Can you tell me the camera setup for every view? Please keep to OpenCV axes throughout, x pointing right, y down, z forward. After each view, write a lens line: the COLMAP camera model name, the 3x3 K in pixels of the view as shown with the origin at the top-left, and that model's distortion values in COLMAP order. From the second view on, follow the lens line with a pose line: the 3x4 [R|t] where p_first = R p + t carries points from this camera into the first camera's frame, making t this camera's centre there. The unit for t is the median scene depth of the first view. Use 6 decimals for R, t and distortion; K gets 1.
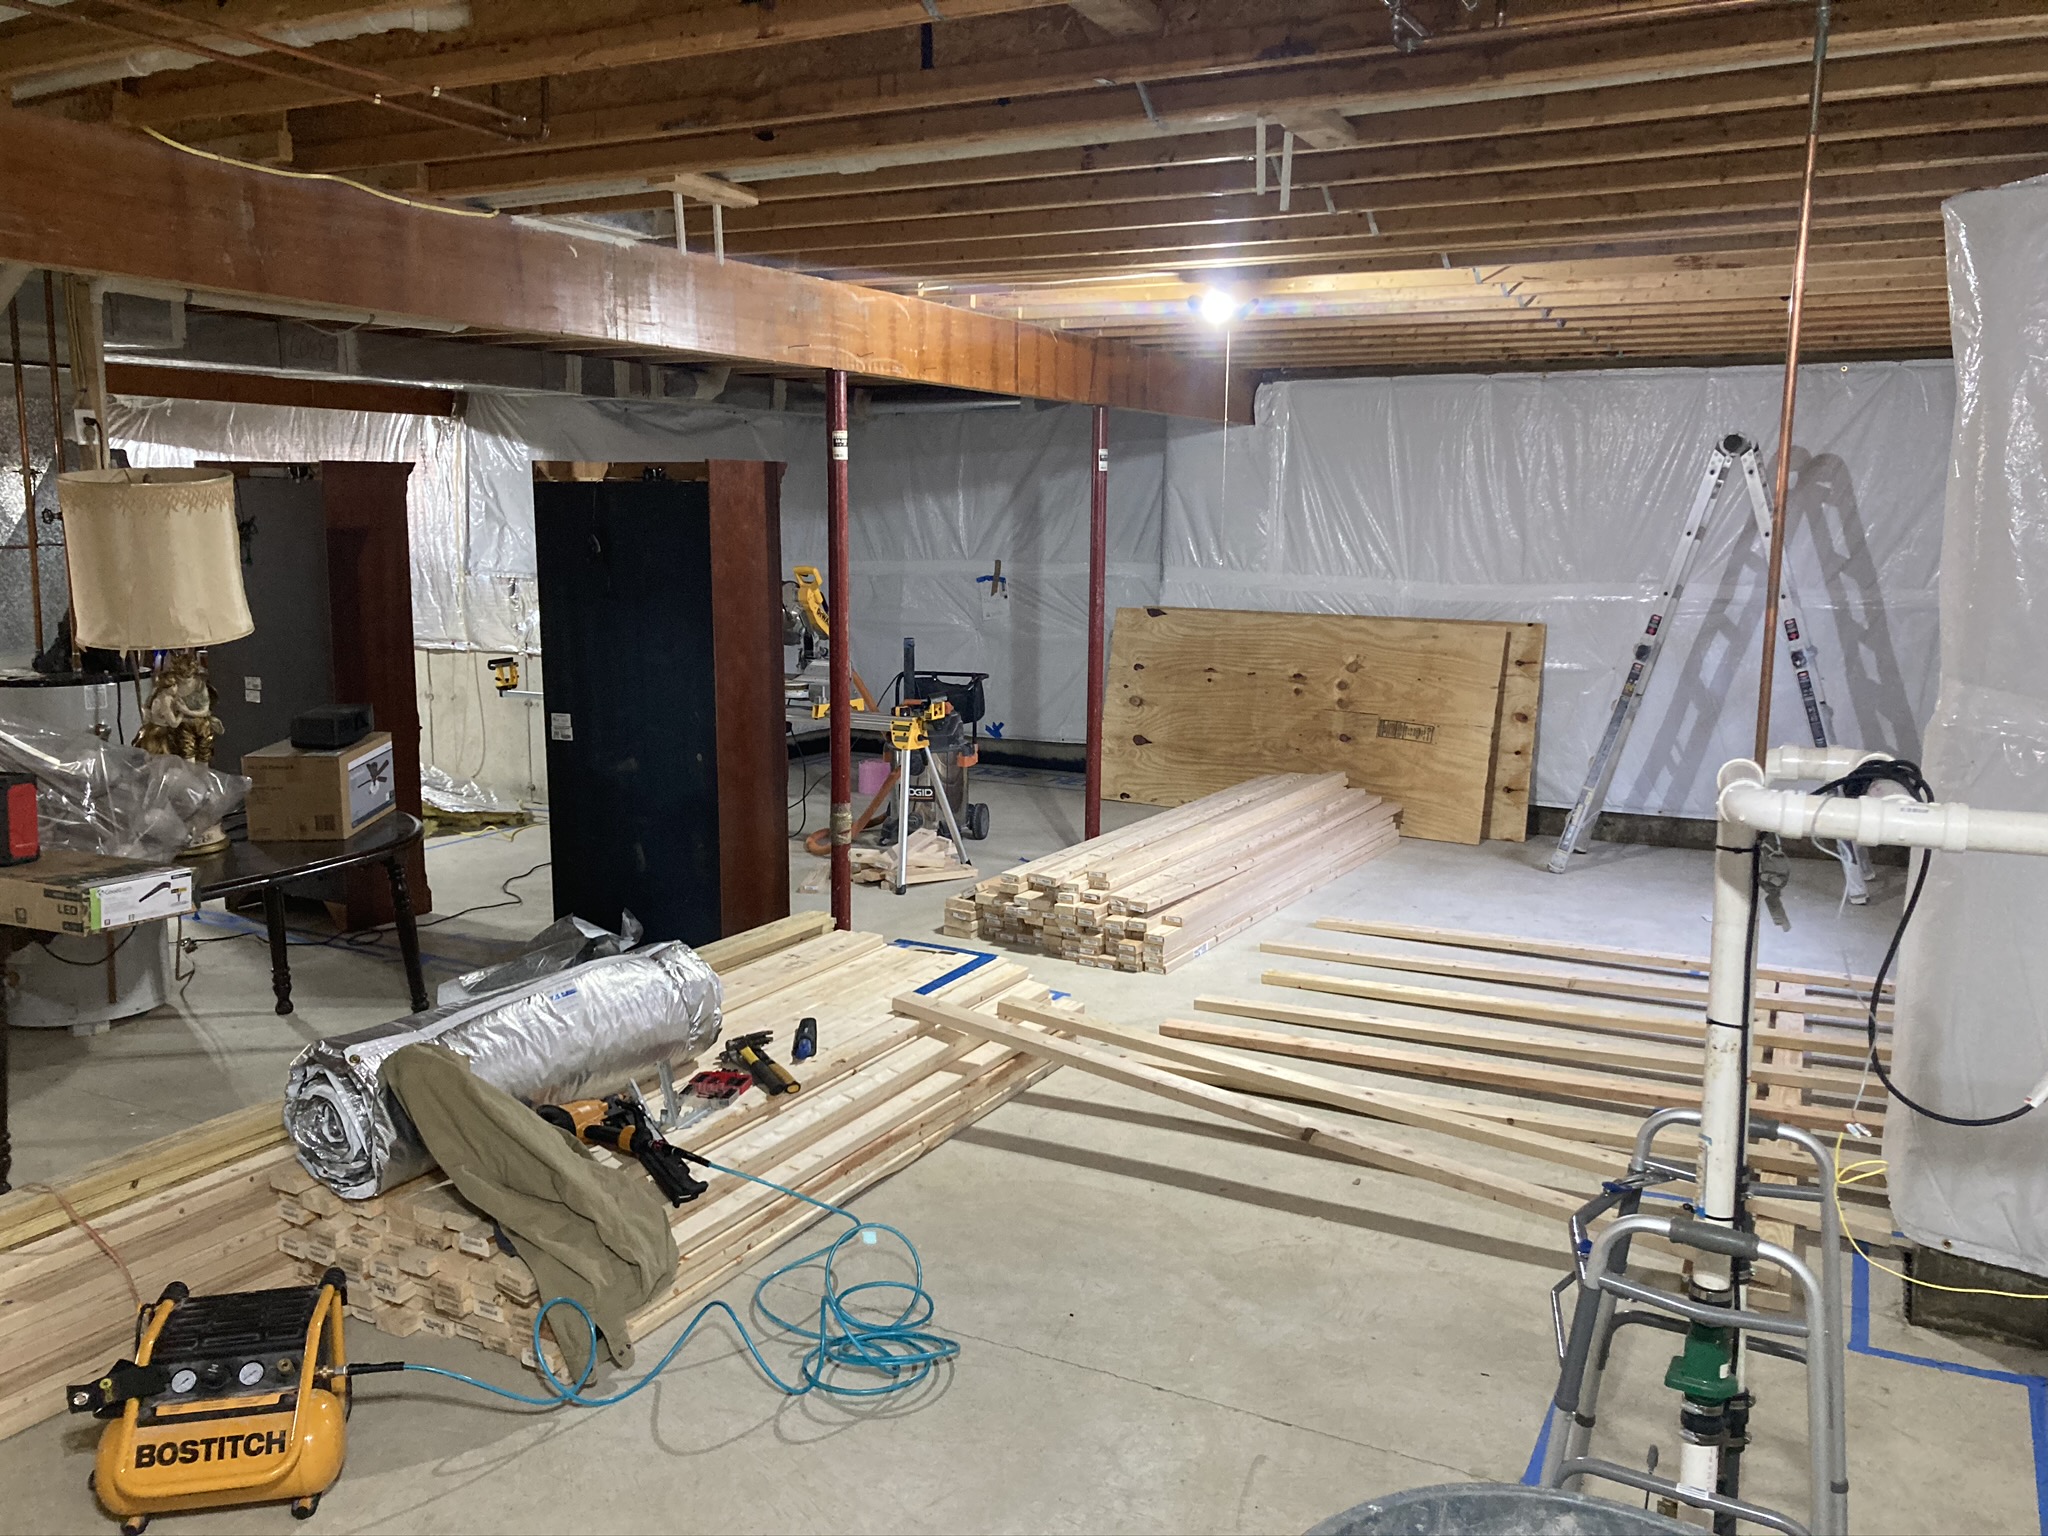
lens RADIAL K [[1677.1, 0, 1052.3], [0, 1677.1, 771.6], [0, 0, 1]] dist [0.090262, -0.173326]
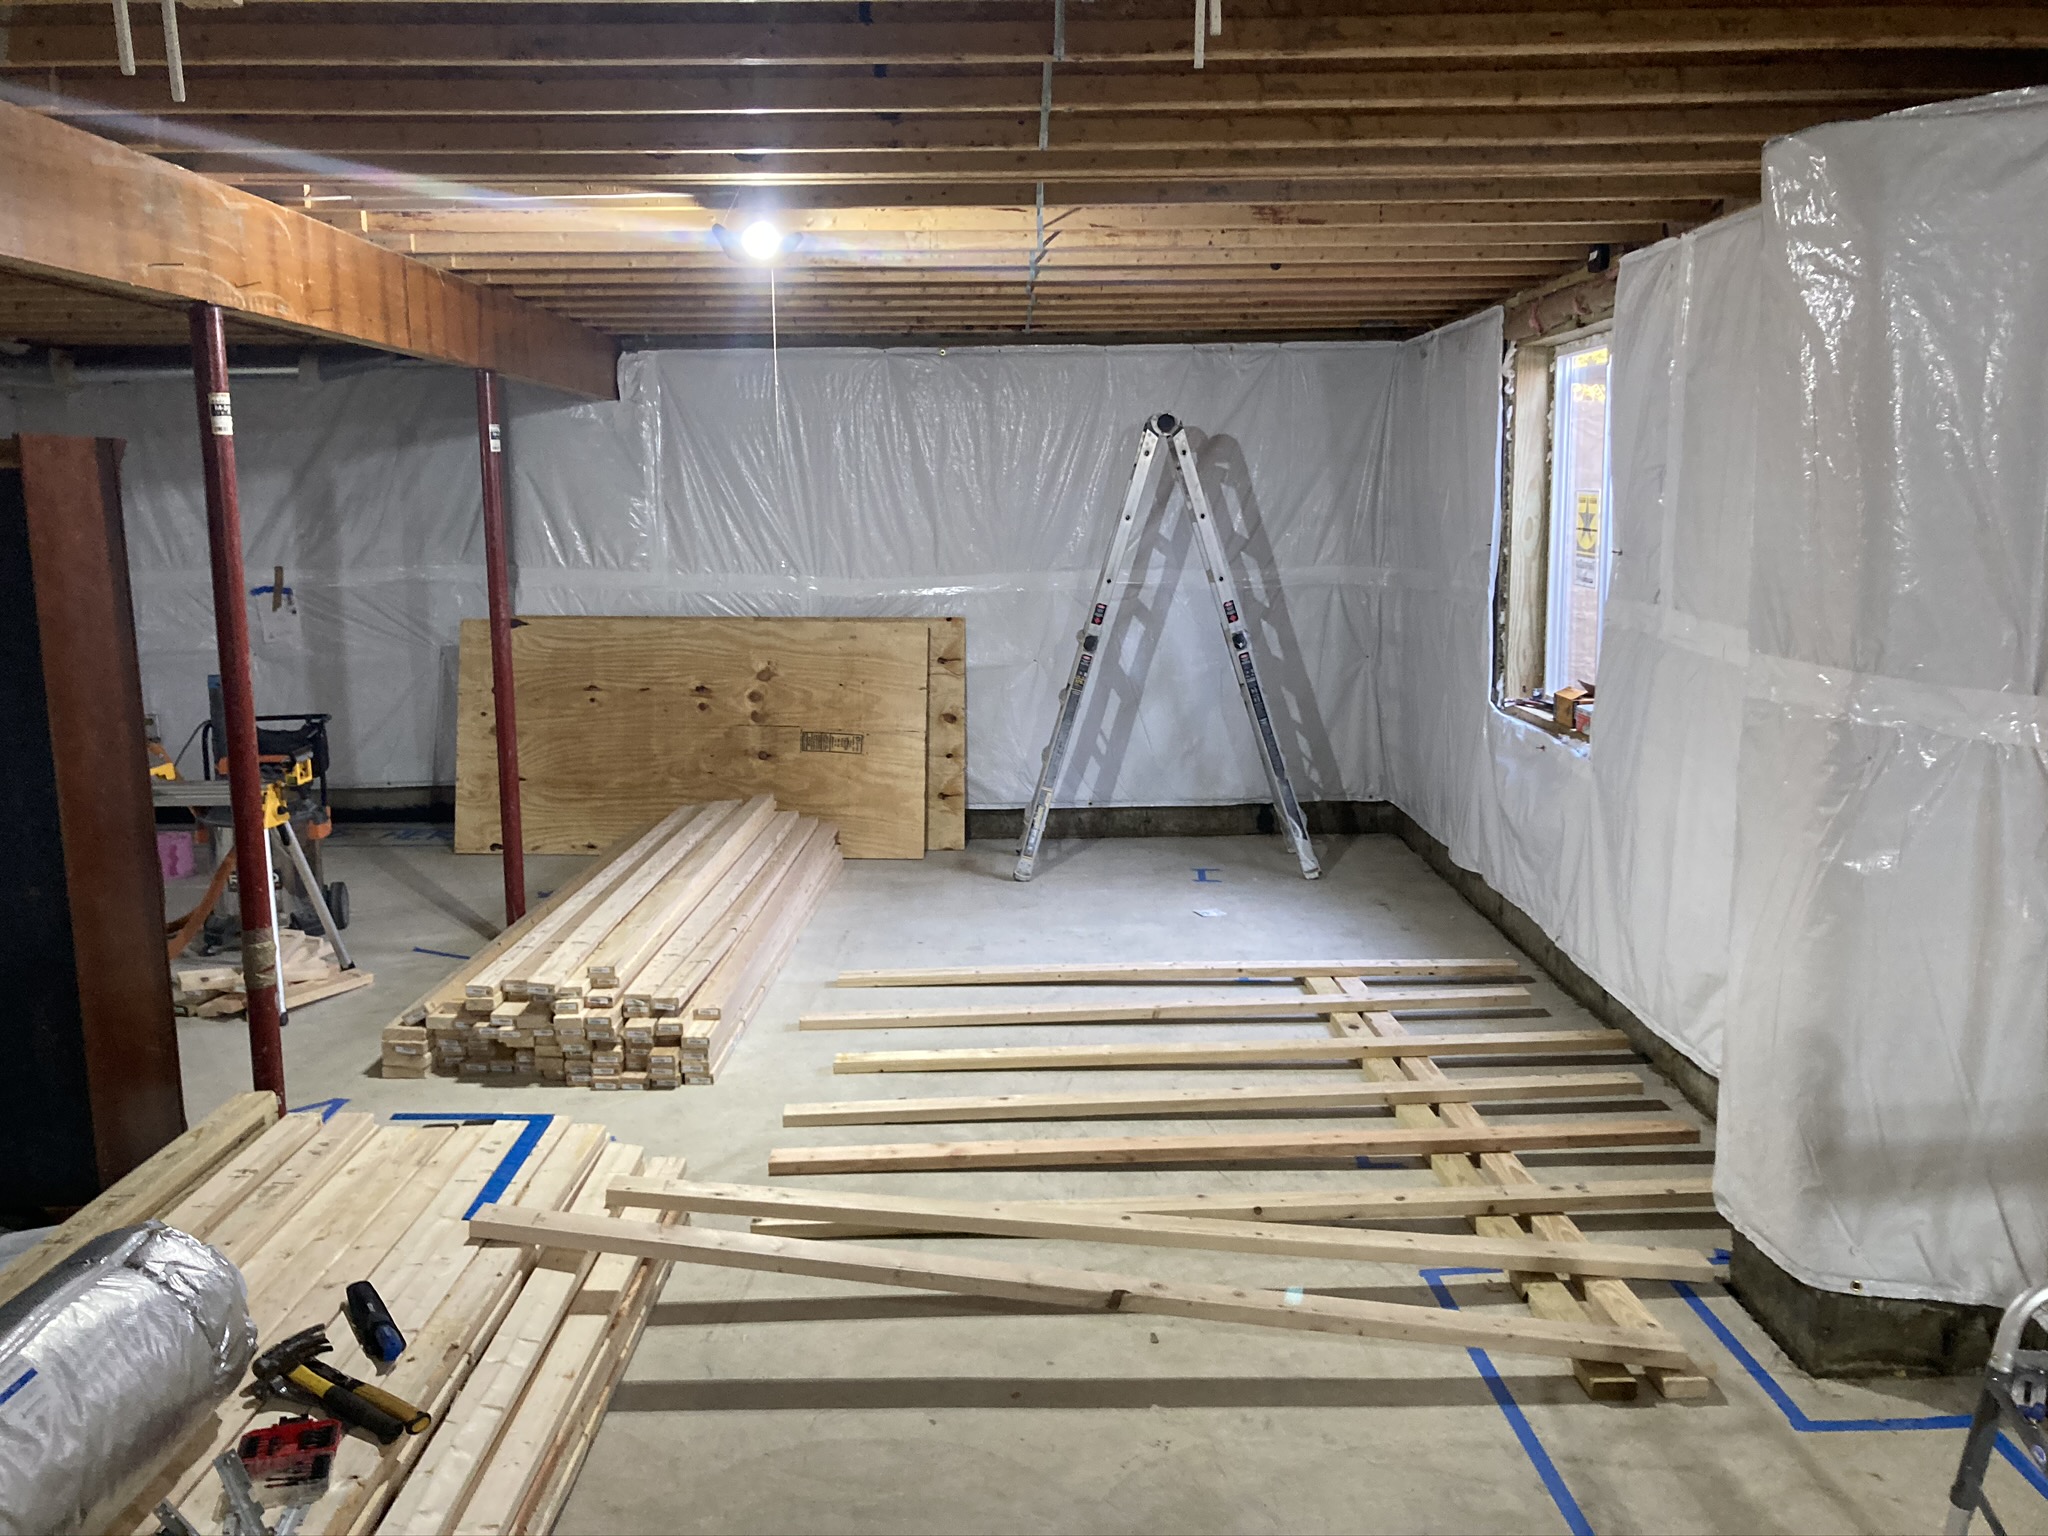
lens RADIAL K [[1677.1, 0, 1052.3], [0, 1677.1, 771.6], [0, 0, 1]] dist [0.090262, -0.173326]
pose [[0.887250, -0.092803, 0.451858, -0.128584], [0.089383, 0.995576, 0.028965, -0.032982], [-0.452547, 0.014689, 0.891619, 0.199235]]
